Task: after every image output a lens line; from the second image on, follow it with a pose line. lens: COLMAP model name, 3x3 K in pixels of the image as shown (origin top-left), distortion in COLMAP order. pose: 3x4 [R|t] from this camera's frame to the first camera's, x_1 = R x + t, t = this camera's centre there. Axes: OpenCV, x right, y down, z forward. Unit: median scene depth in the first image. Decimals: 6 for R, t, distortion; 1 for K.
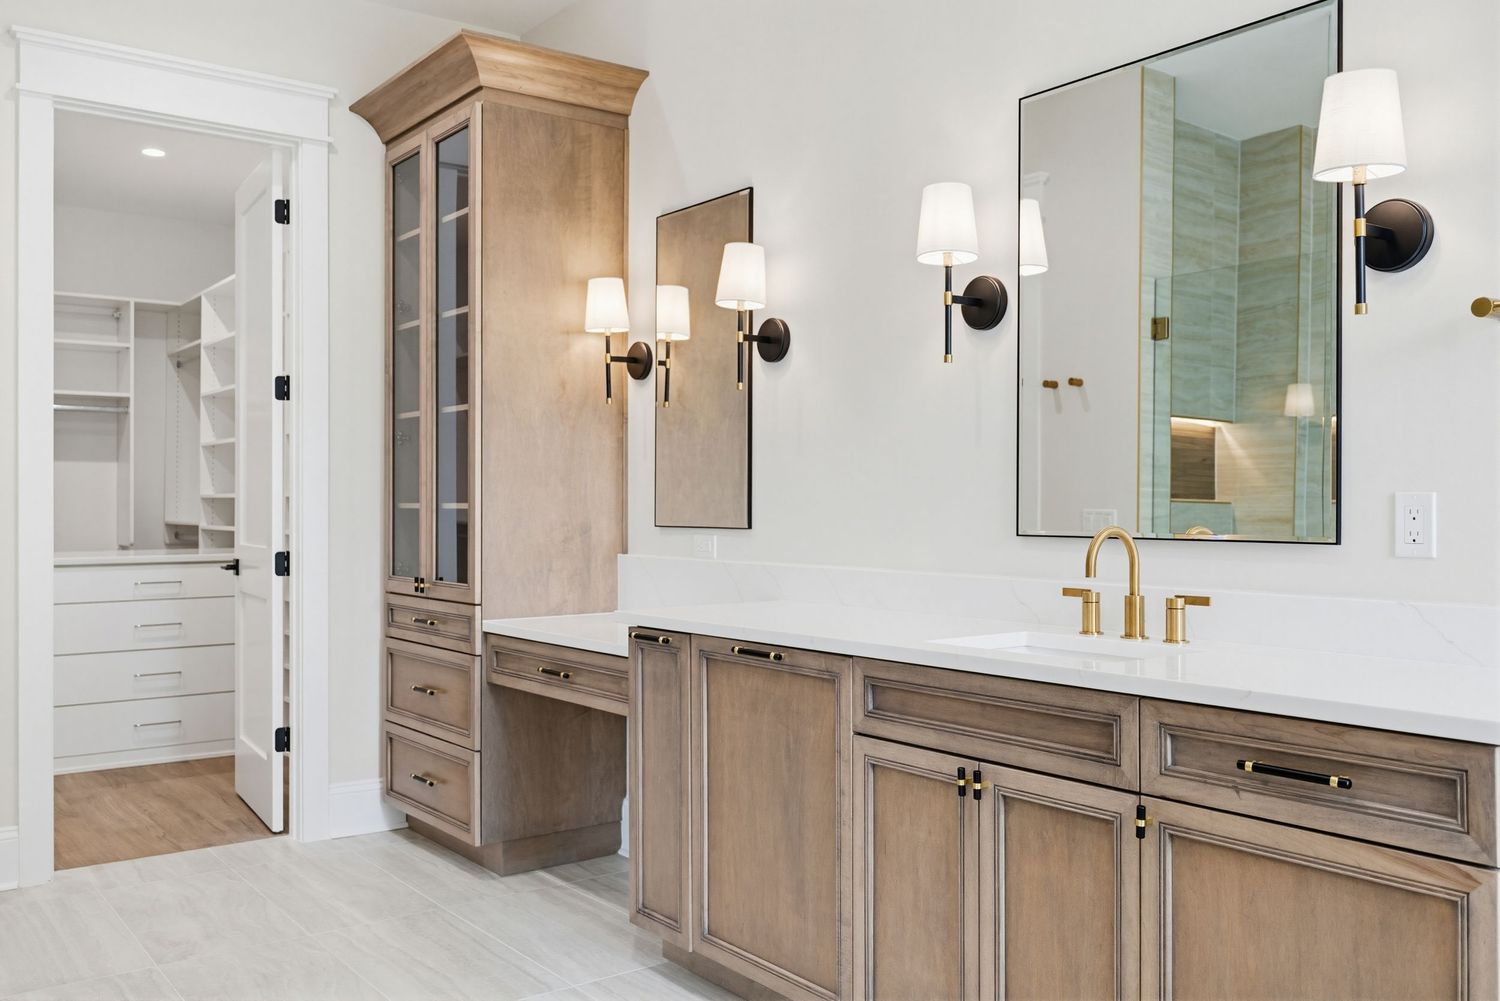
lens RADIAL K [[1289.9, 0, 743.5], [0, 1289.9, 499.5], [0, 0, 1]] dist [0.009445, 0.006488]
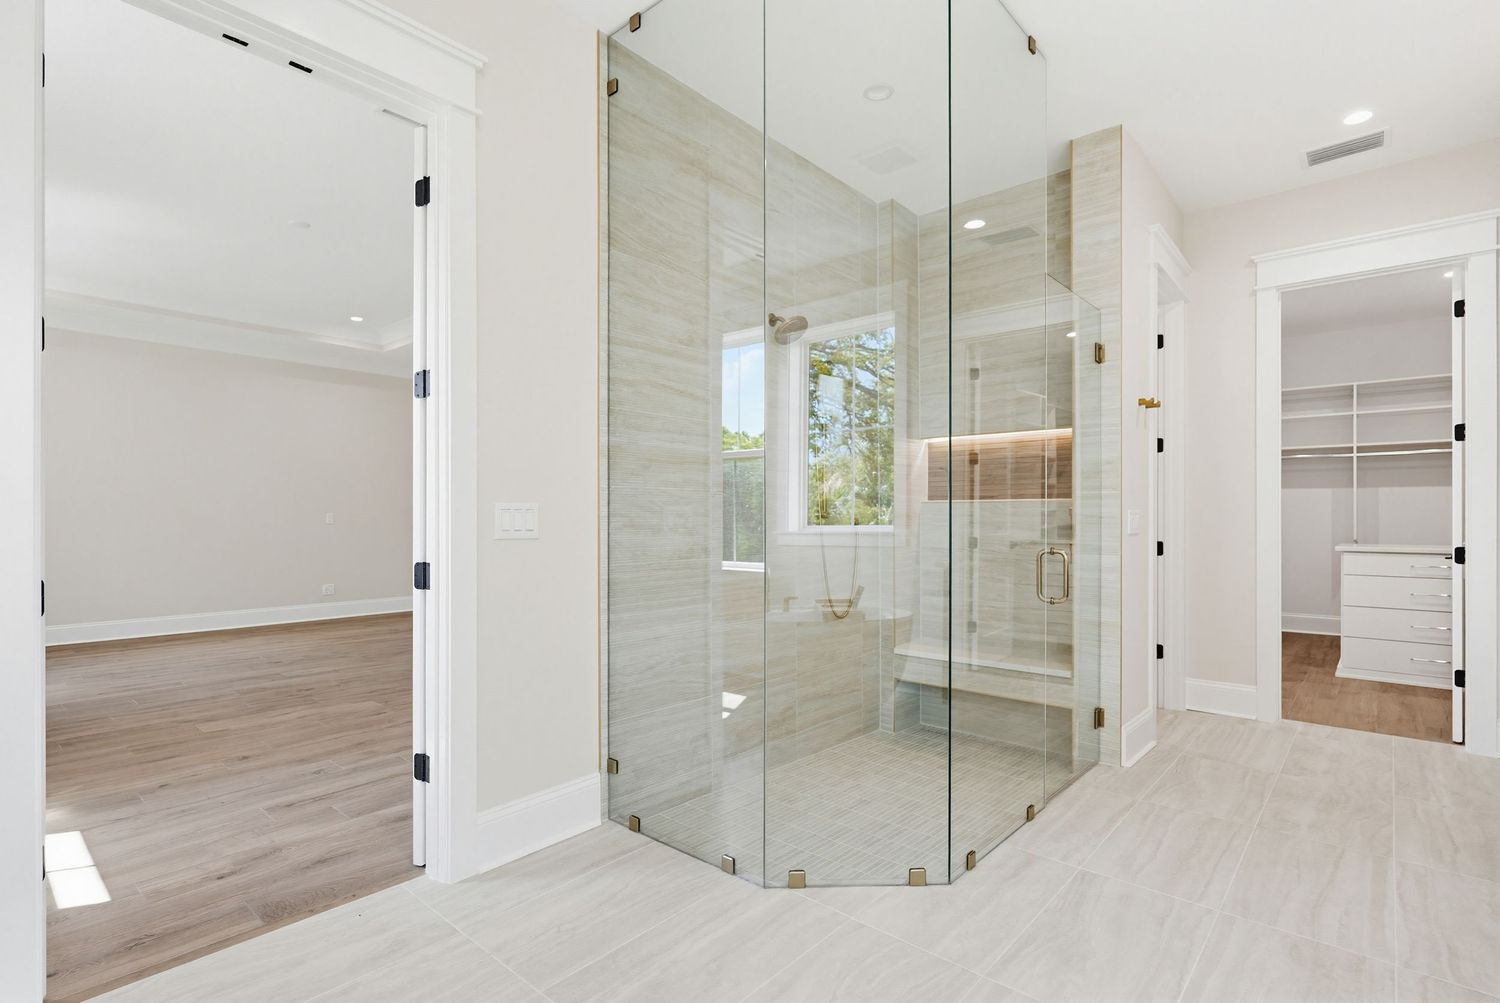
lens RADIAL K [[740.8, 0, 733.8], [0, 740.8, 507.2], [0, 0, 1]] dist [0.003628, -0.000542]
pose [[0.202022, -0.007066, -0.979355, 0.324764], [-0.001486, 0.999971, -0.007521, 0.004957], [0.979380, 0.002975, 0.202006, 0.054273]]
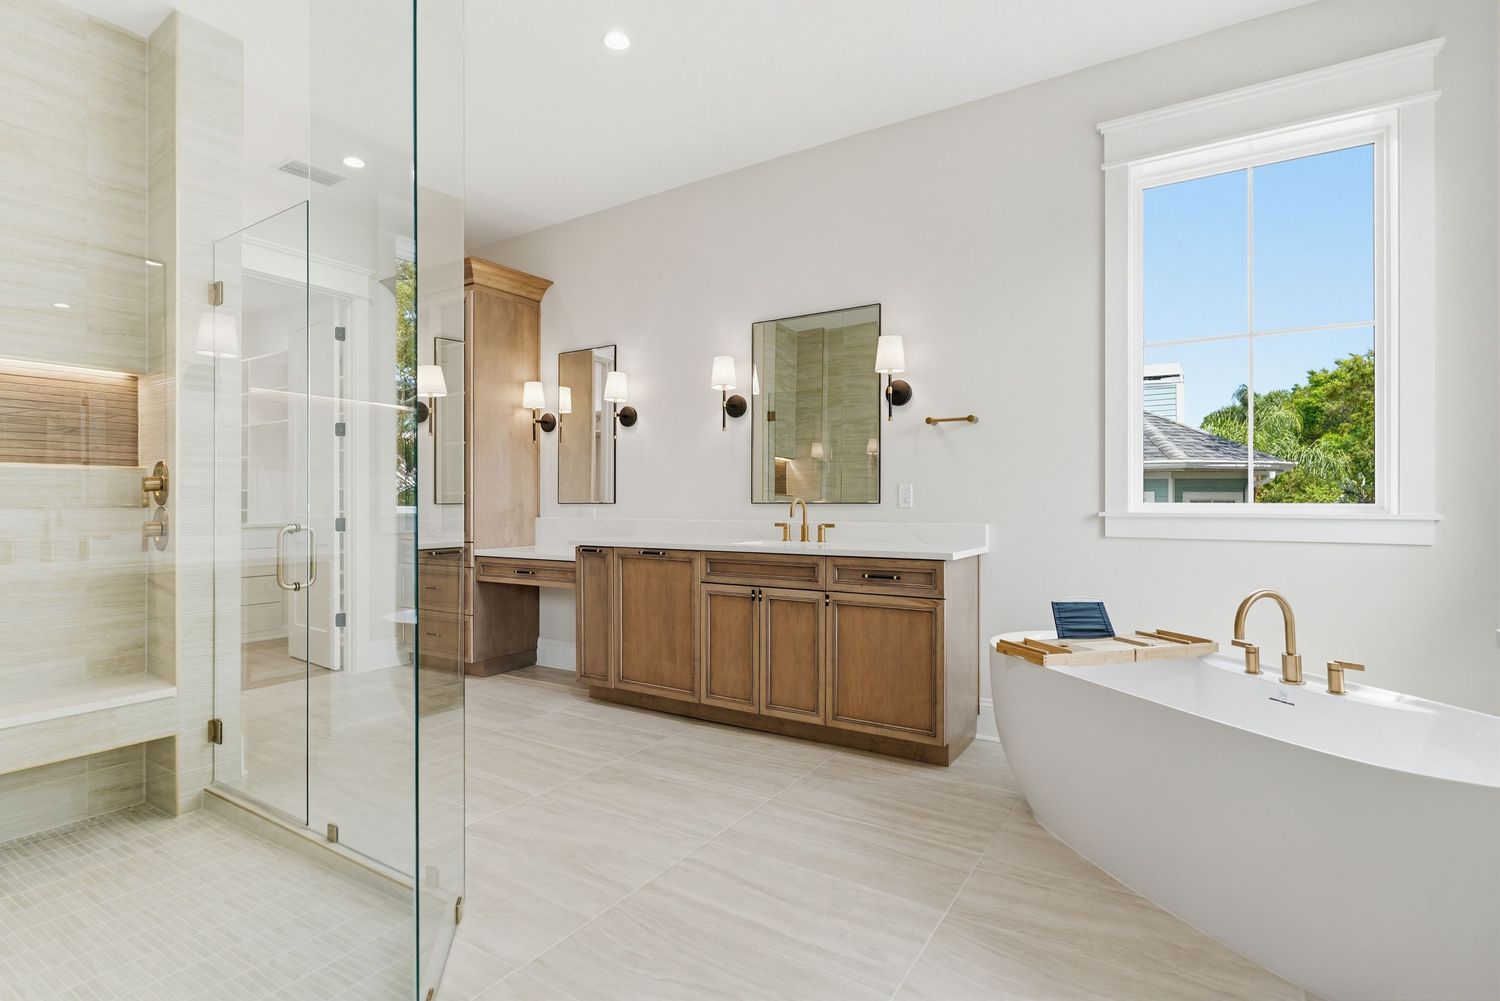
lens RADIAL K [[740.8, 0, 743.2], [0, 740.8, 505.6], [0, 0, 1]] dist [0.003628, -0.000542]
pose [[0.935525, -0.001183, 0.353260, -0.217976], [-0.000882, 0.999983, 0.005686, 0.018063], [-0.353261, -0.005631, 0.935508, -0.221255]]
